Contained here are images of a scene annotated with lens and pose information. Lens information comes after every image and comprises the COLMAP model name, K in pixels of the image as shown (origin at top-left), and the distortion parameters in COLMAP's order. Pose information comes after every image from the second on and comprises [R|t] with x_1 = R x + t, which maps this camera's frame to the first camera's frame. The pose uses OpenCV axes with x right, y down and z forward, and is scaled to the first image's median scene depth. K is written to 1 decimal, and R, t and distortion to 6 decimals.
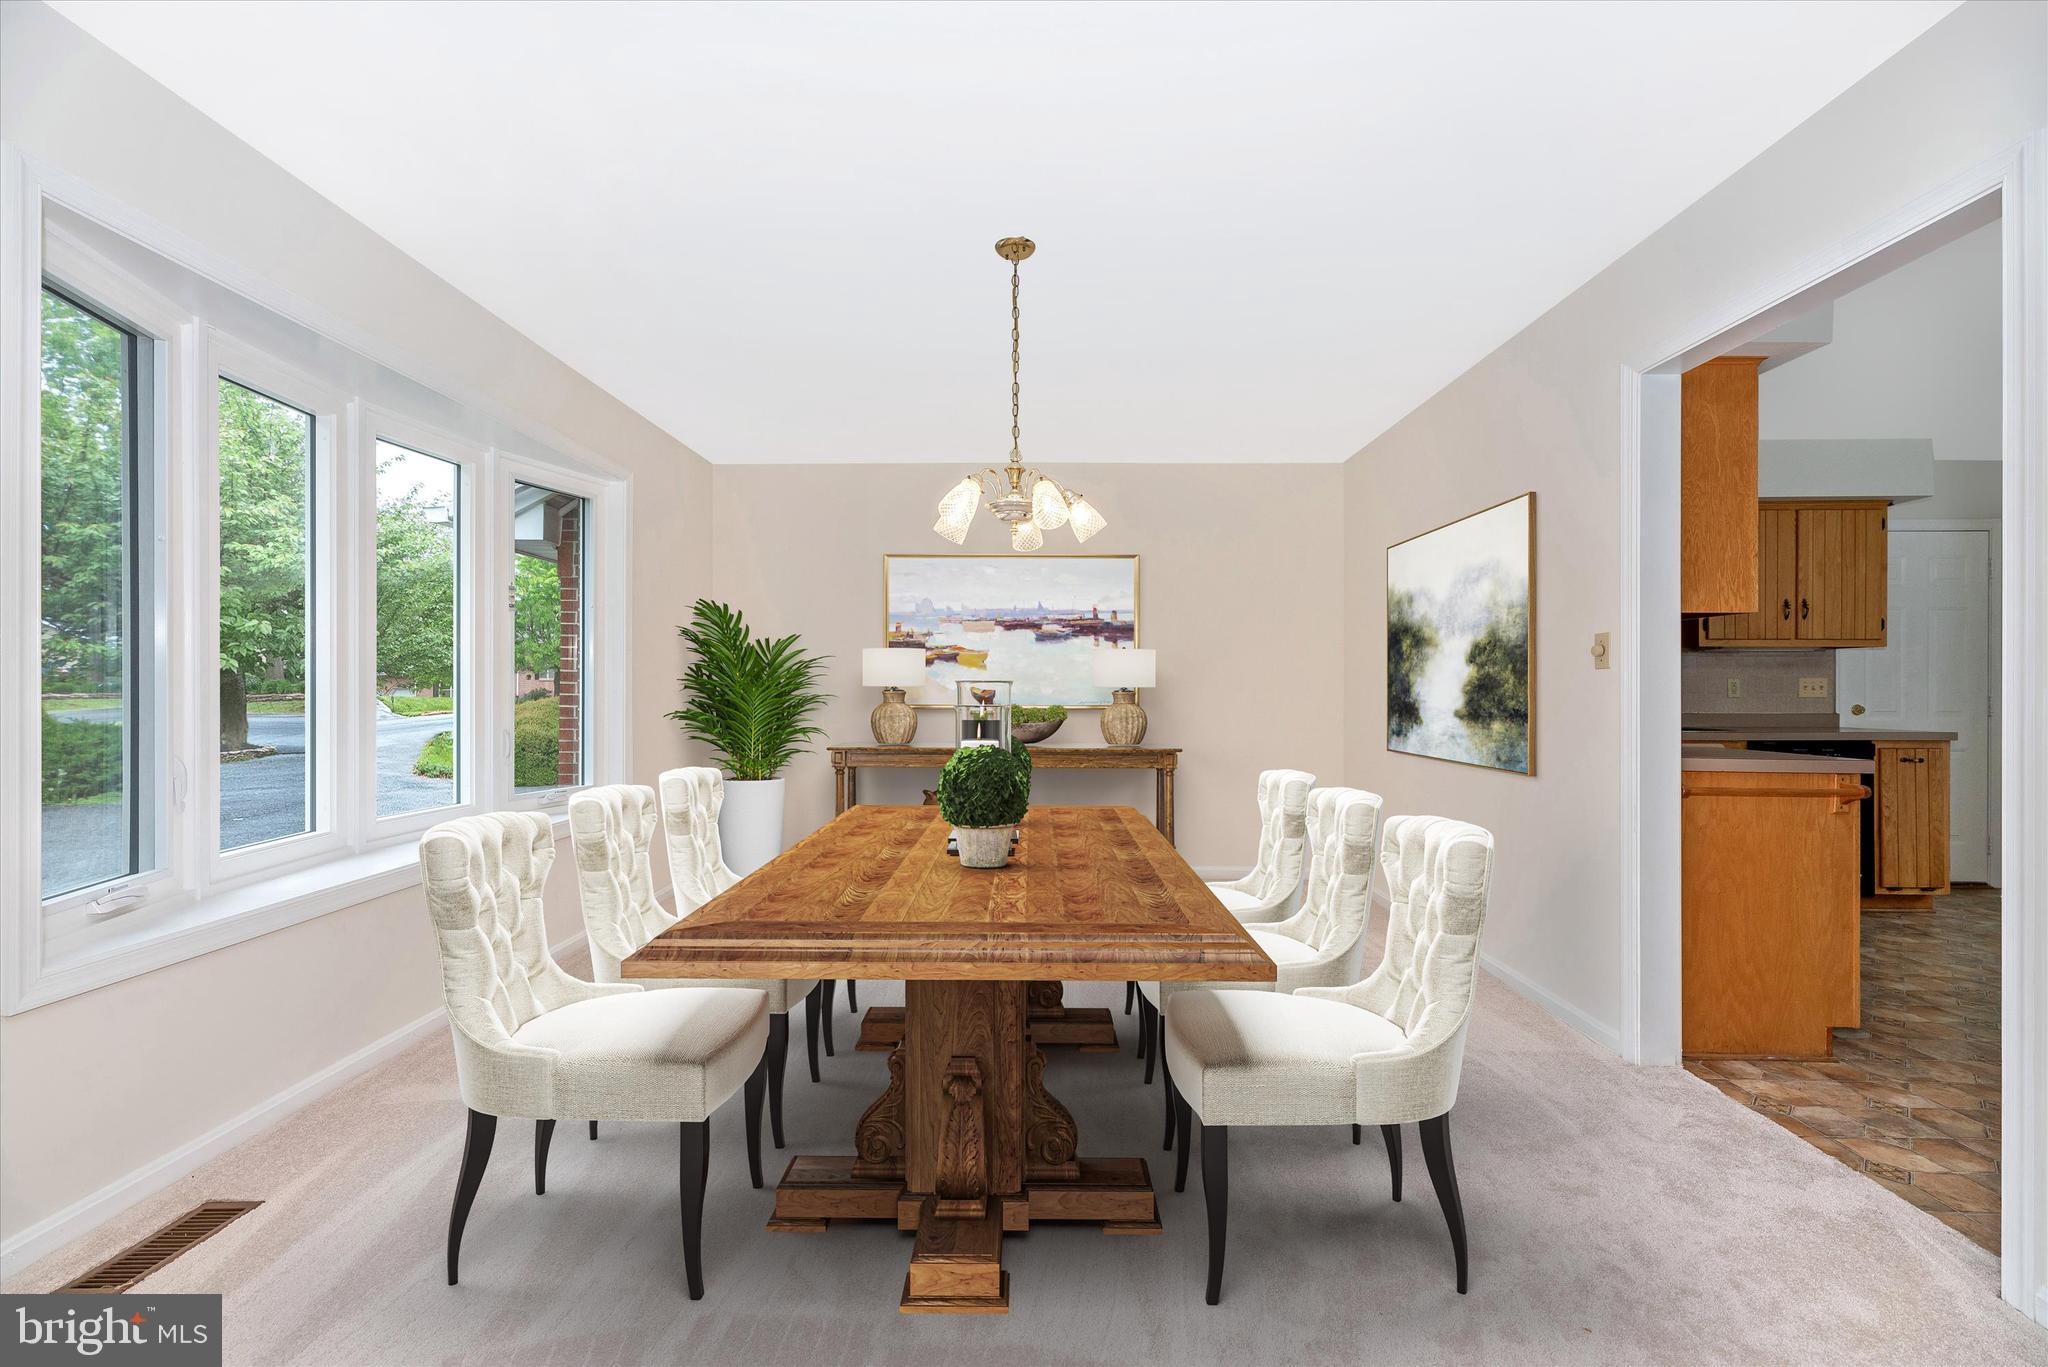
lens RADIAL K [[818.8, 0, 1016.0], [0, 818.8, 695.5], [0, 0, 1]] dist [0.000688, -0.000281]
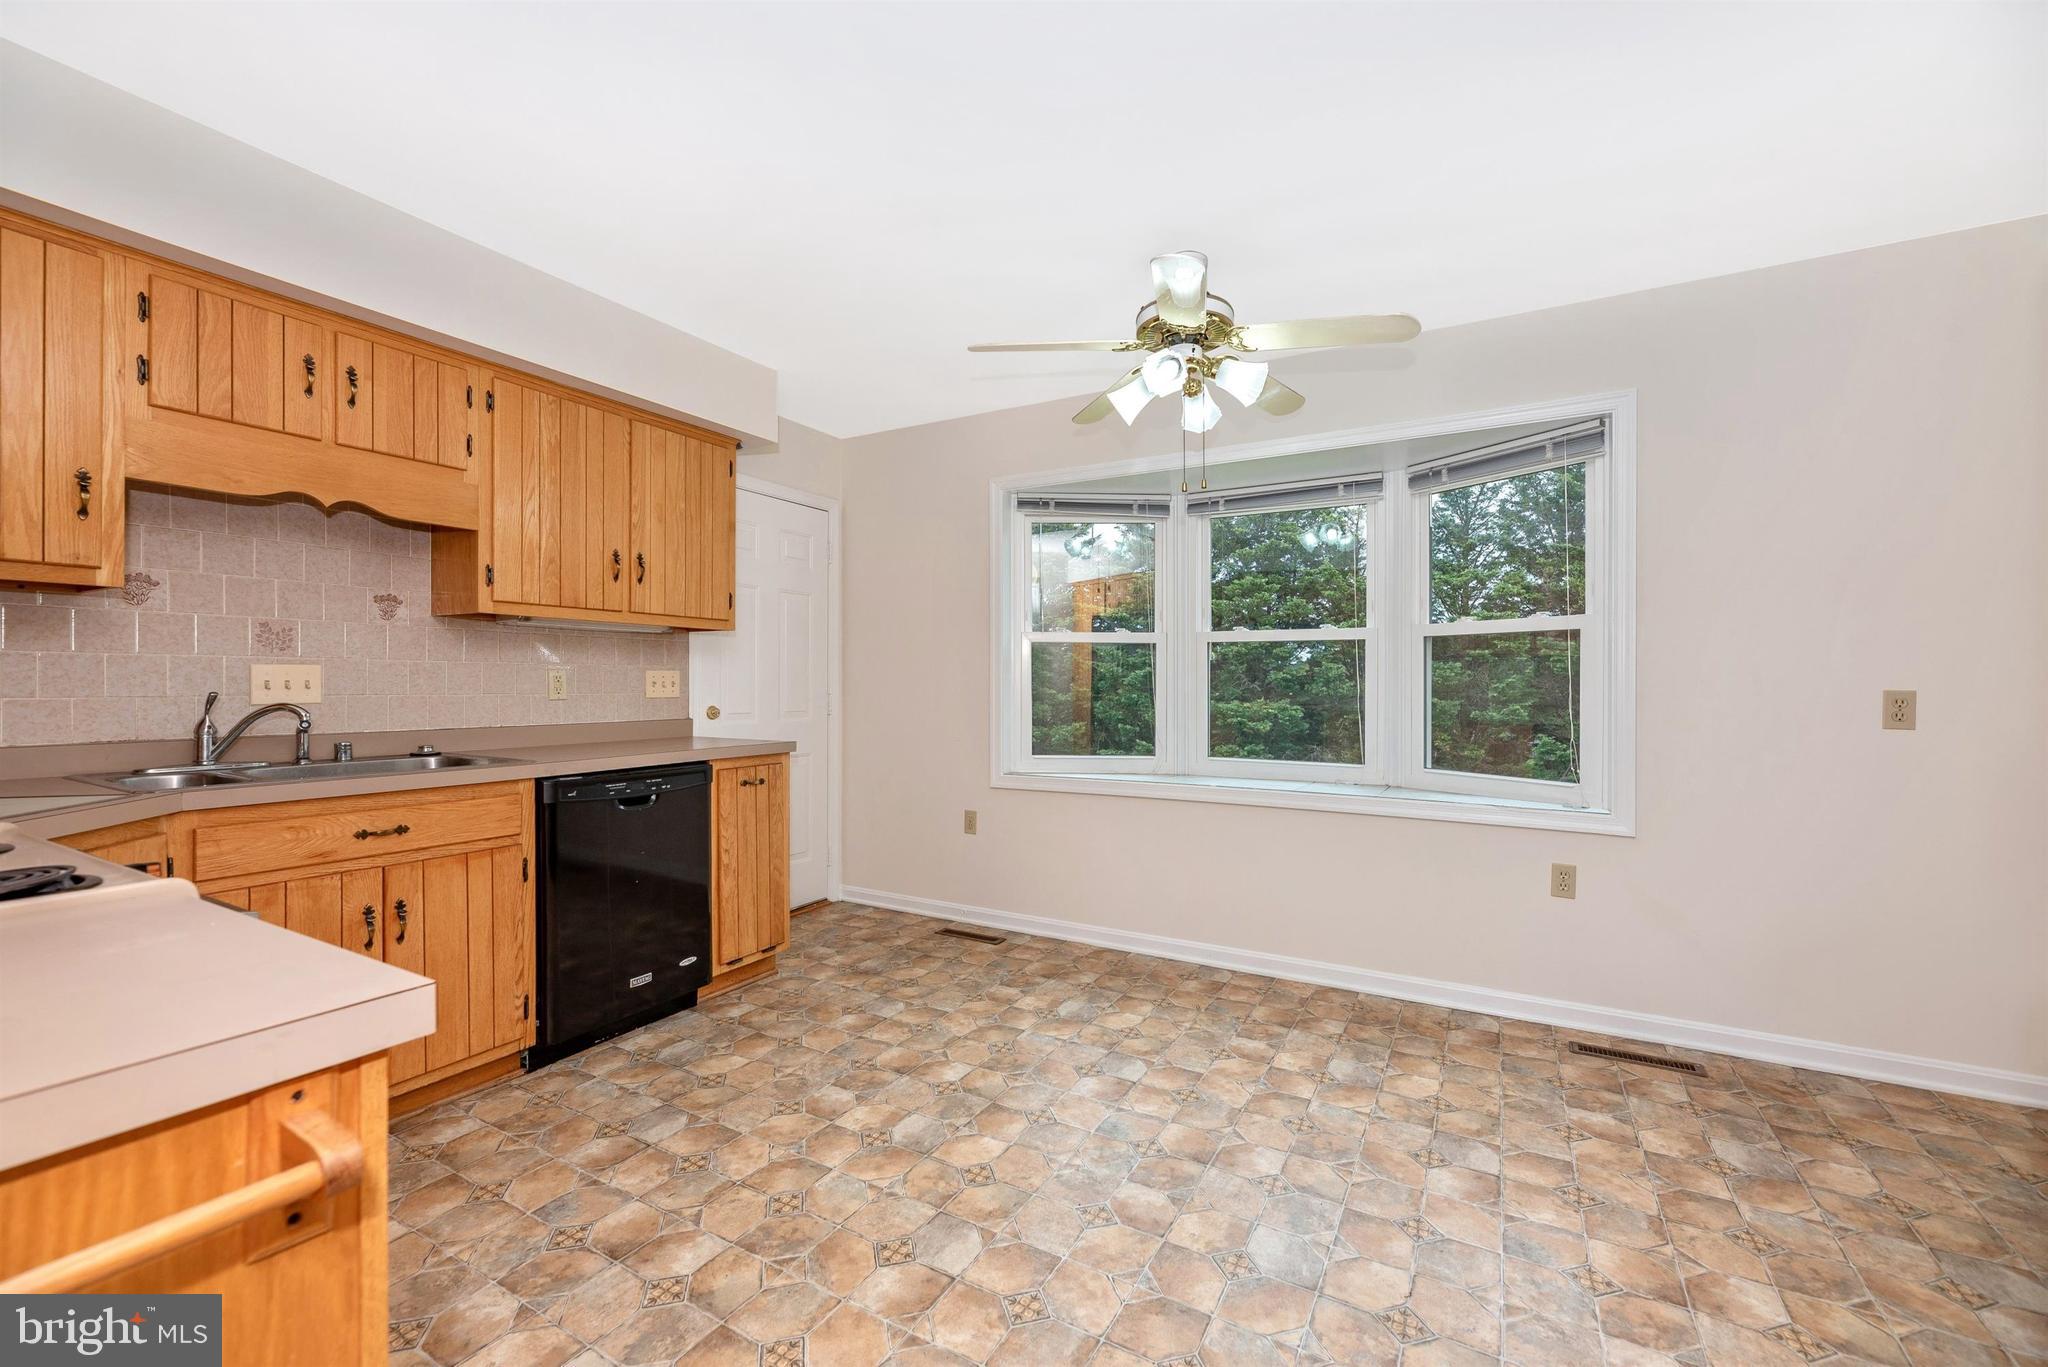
lens RADIAL K [[818.8, 0, 1020.3], [0, 818.8, 684.3], [0, 0, 1]] dist [0.000688, -0.000281]
pose [[0.469176, 0.002513, 0.883101, 0.513133], [0.002283, 0.999989, -0.004059, -0.006263], [-0.883102, 0.003921, 0.469166, 0.405609]]
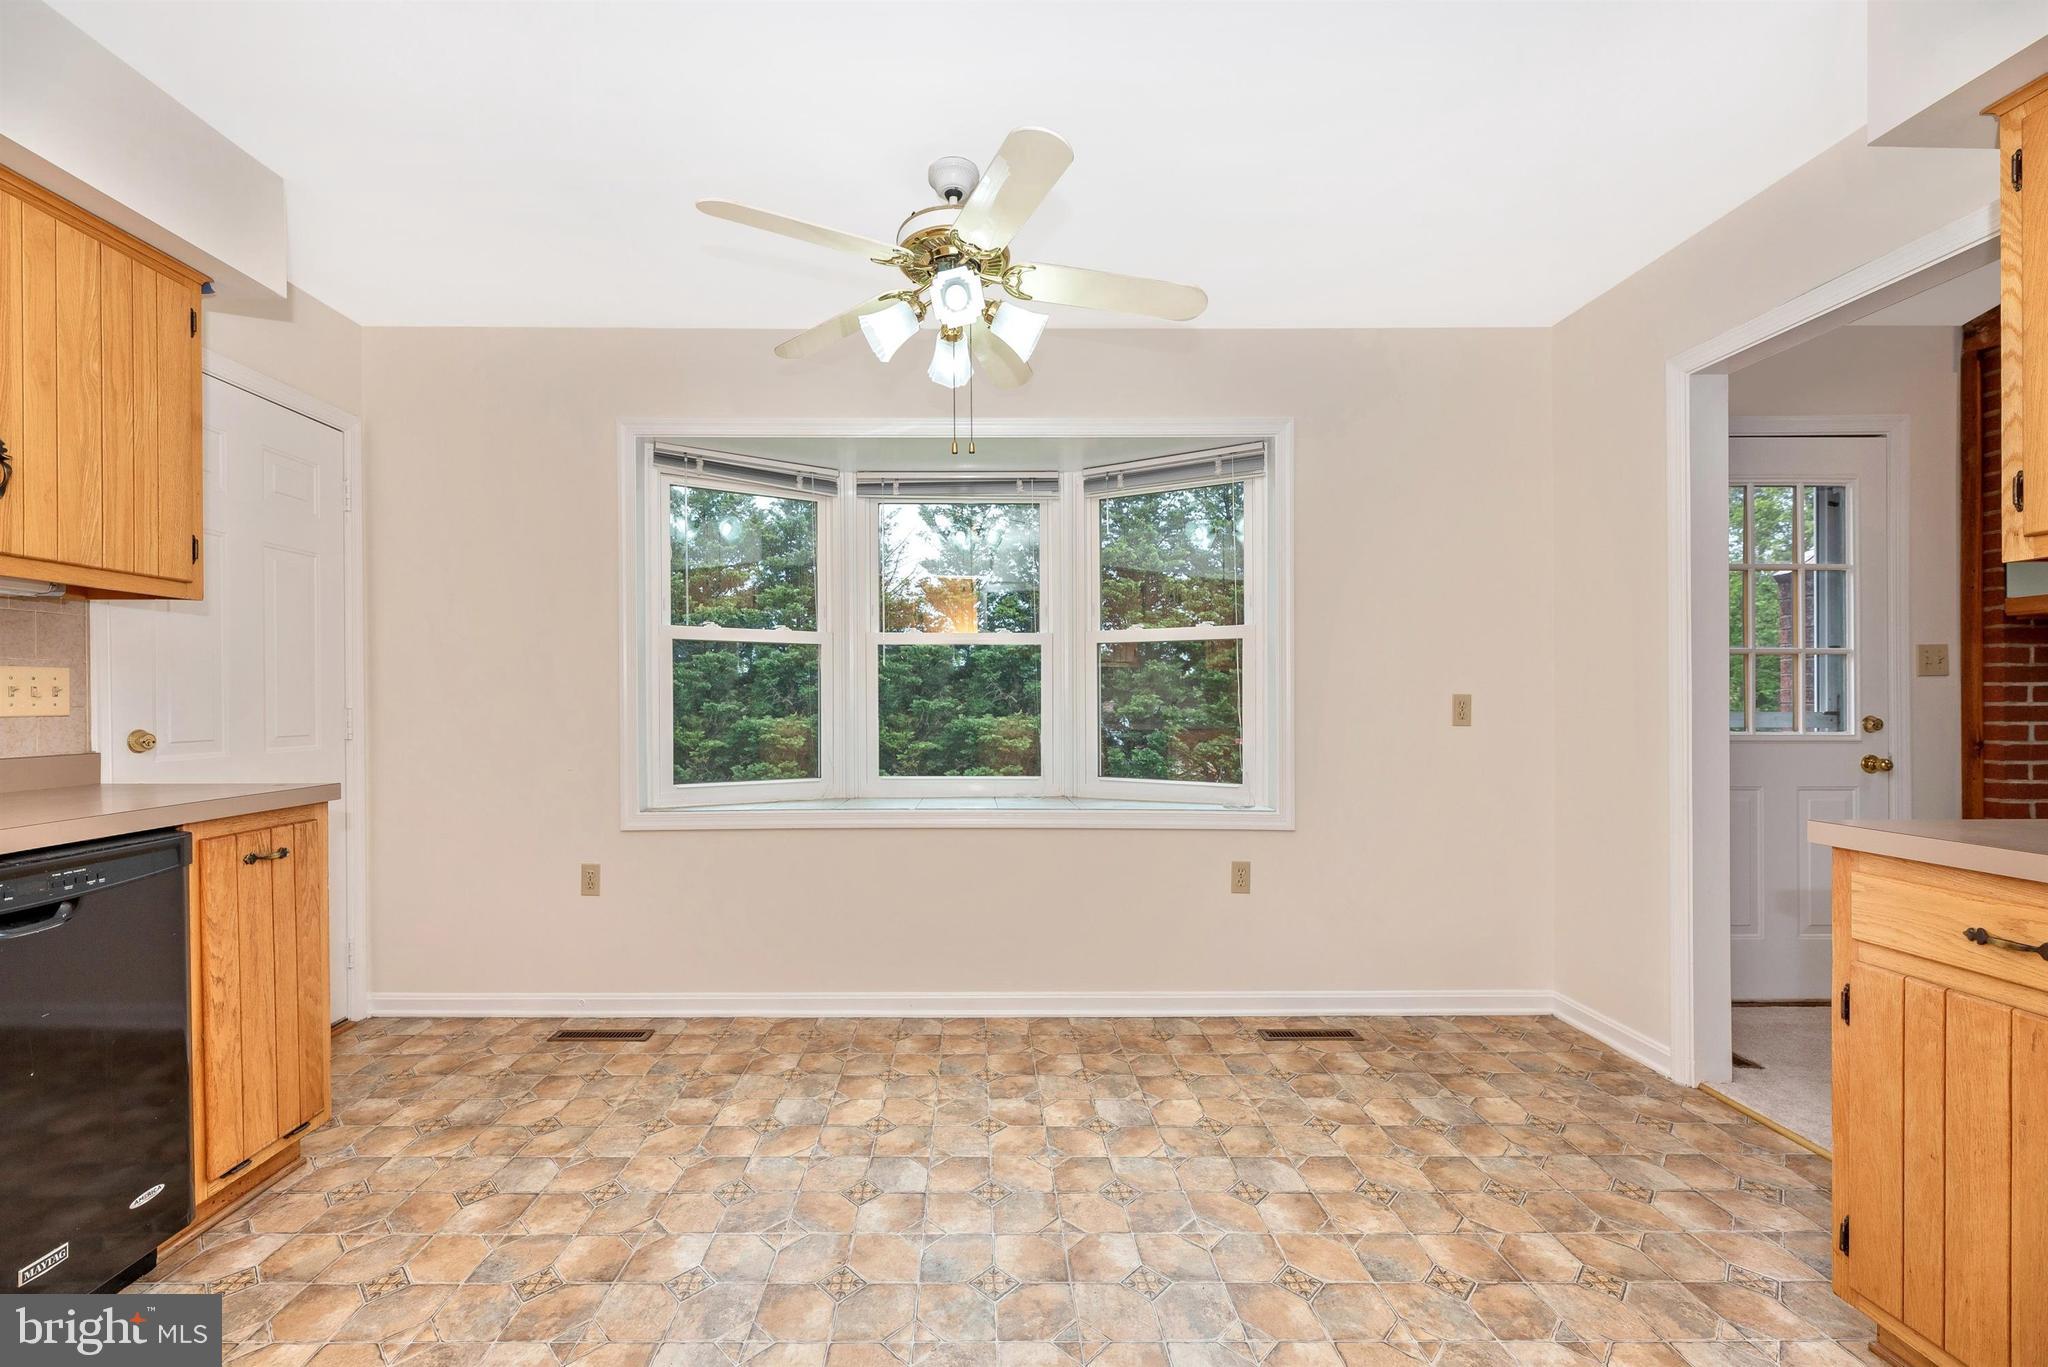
lens RADIAL K [[865.7, 0, 983.4], [0, 865.7, 700.6], [0, 0, 1]] dist [0.002873, -0.000794]
pose [[-0.014392, -0.002074, 0.999894, 0.580614], [0.009156, 0.999956, 0.002206, -0.002184], [-0.999855, 0.009187, -0.014372, 0.579156]]
